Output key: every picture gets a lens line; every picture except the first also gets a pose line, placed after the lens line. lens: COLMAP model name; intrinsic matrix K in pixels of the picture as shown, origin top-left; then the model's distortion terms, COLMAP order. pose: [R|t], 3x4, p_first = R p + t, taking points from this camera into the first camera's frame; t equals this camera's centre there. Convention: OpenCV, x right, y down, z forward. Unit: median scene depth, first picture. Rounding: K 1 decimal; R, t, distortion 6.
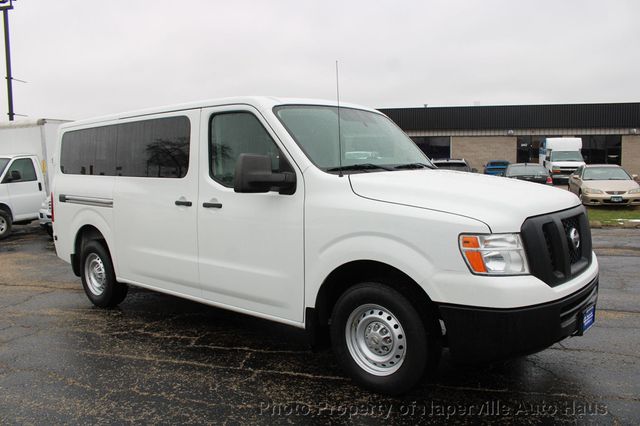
lens RADIAL K [[535.0, 0, 320.0], [0, 535.0, 213.0], [0, 0, 1]] dist [-0.147358, 0.110534]
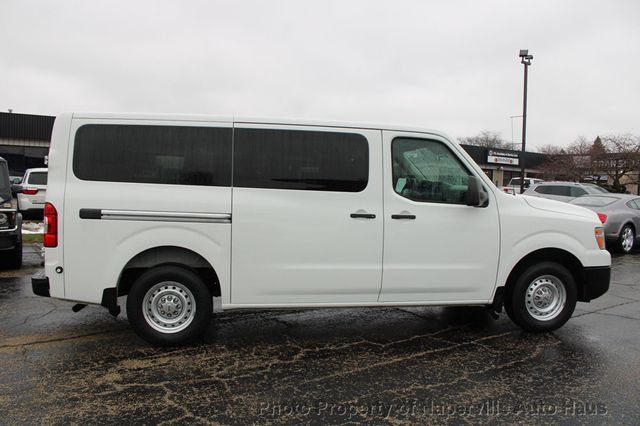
lens RADIAL K [[535.0, 0, 320.0], [0, 535.0, 213.0], [0, 0, 1]] dist [-0.147358, 0.110534]
pose [[0.644167, -0.009989, 0.764819, -1.193679], [0.031432, 0.999416, -0.013421, -0.012834], [-0.764238, 0.032685, 0.644105, 0.391409]]
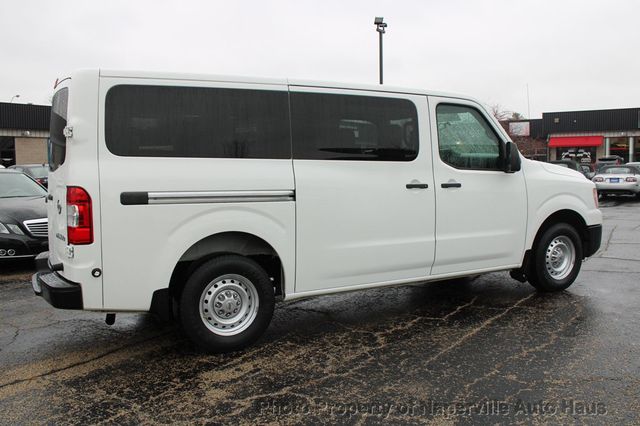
lens RADIAL K [[582.4, 0, 320.0], [0, 582.4, 213.0], [0, 0, 1]] dist [-0.104600, 0.008555]
pose [[0.362459, -0.066001, 0.929660, -1.429920], [0.085052, 0.995670, 0.037527, -0.025540], [-0.928111, 0.065468, 0.366503, 0.807307]]
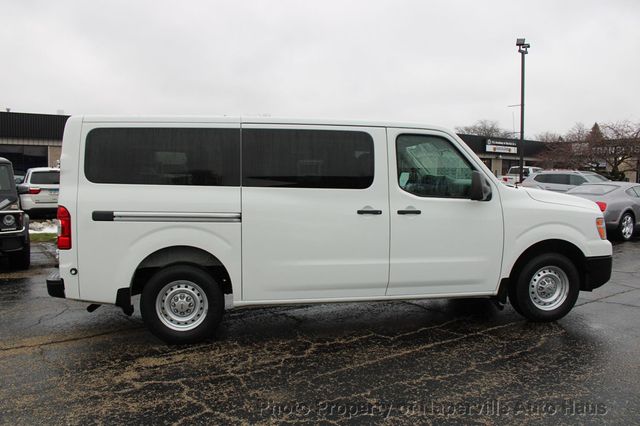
lens RADIAL K [[535.0, 0, 320.0], [0, 535.0, 213.0], [0, 0, 1]] dist [-0.147358, 0.110534]
pose [[0.642370, -0.034780, 0.765605, -1.222888], [0.051767, 0.998657, 0.001934, -0.024634], [-0.764644, 0.038391, 0.643308, 0.389862]]
